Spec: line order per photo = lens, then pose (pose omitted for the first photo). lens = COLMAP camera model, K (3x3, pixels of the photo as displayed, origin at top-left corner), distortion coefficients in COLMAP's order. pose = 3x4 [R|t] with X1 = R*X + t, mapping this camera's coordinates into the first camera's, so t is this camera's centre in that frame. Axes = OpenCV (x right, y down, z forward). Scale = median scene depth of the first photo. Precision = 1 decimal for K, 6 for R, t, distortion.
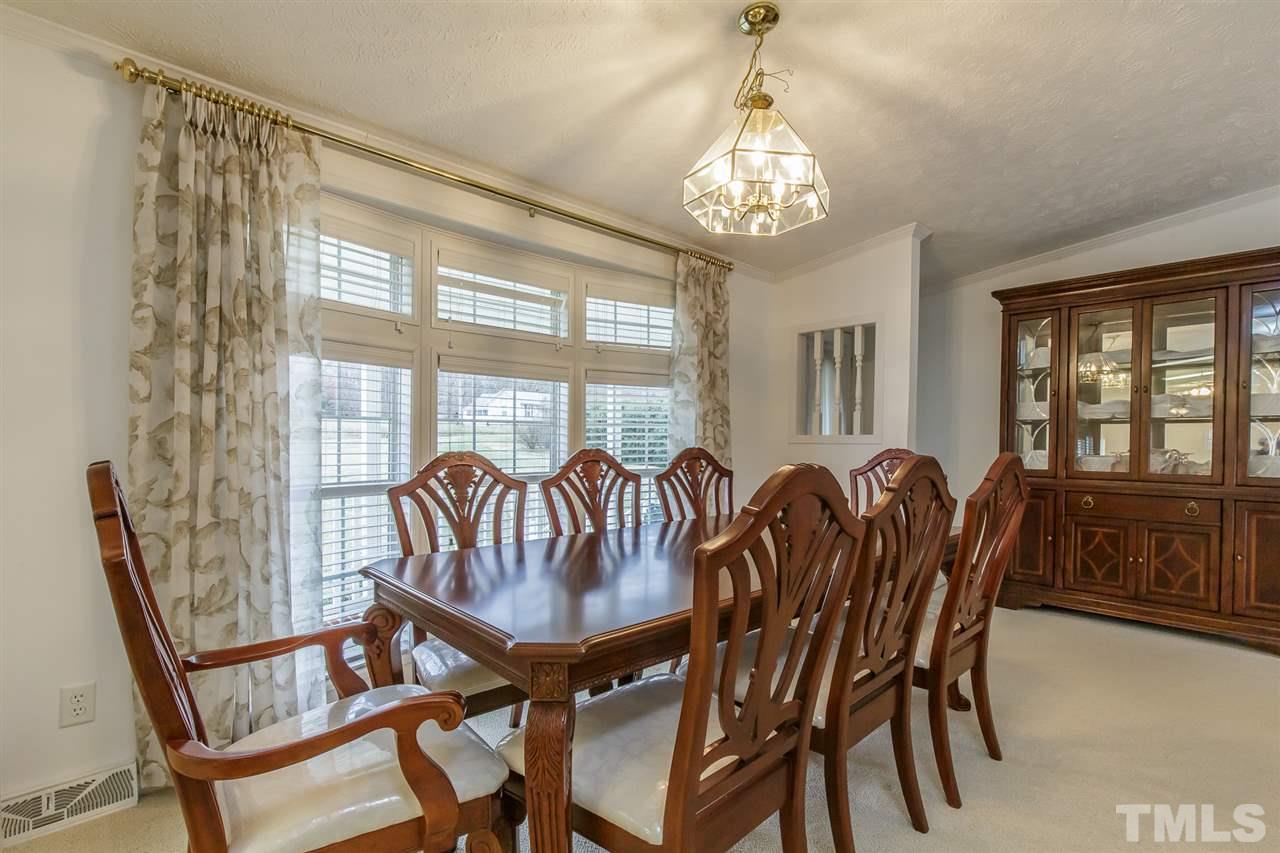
lens RADIAL K [[578.6, 0, 635.8], [0, 578.6, 440.0], [0, 0, 1]] dist [0.002002, 0.000348]
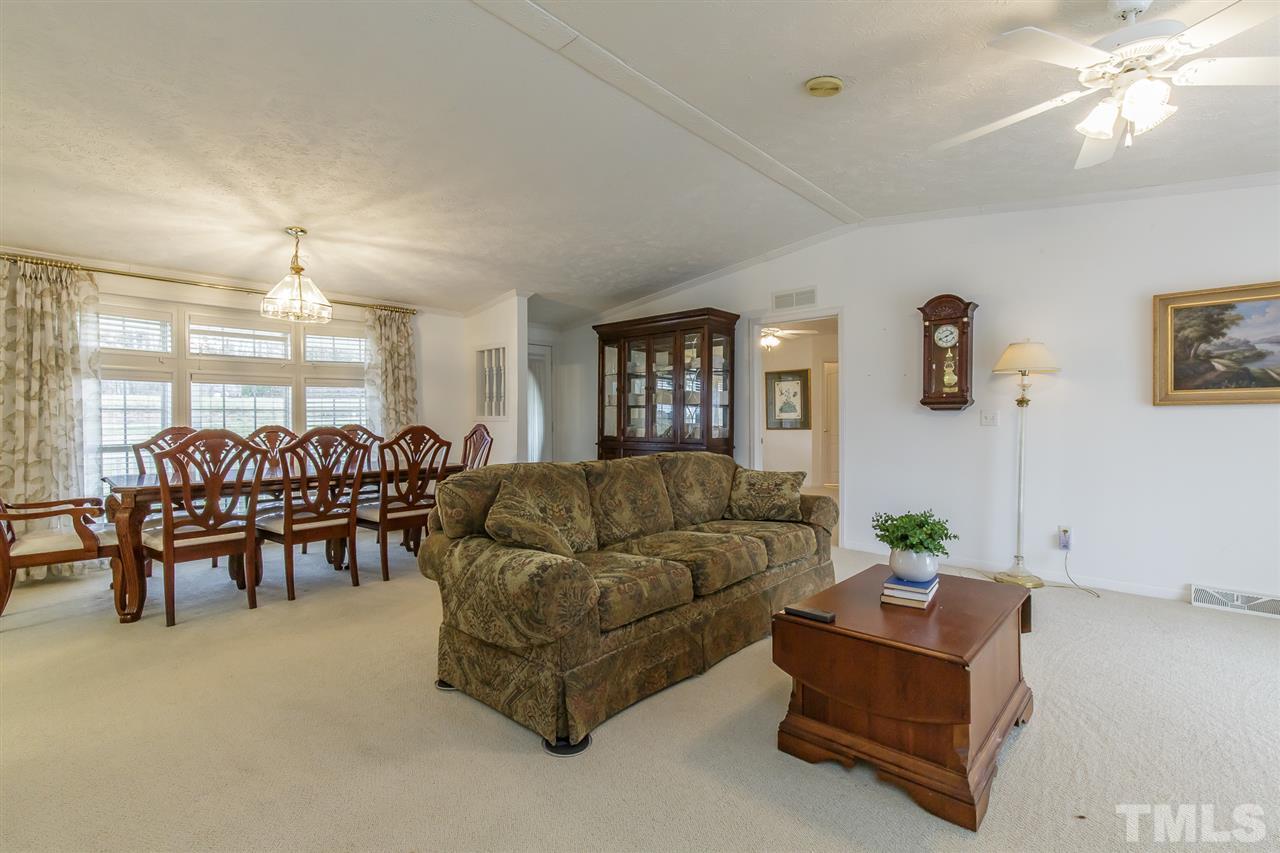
lens RADIAL K [[578.6, 0, 647.7], [0, 578.6, 422.0], [0, 0, 1]] dist [0.002002, 0.000348]
pose [[0.997301, -0.010818, 0.072624, 1.317375], [0.010612, 0.999939, 0.003210, 0.015970], [-0.072654, -0.002431, 0.997354, -1.256151]]
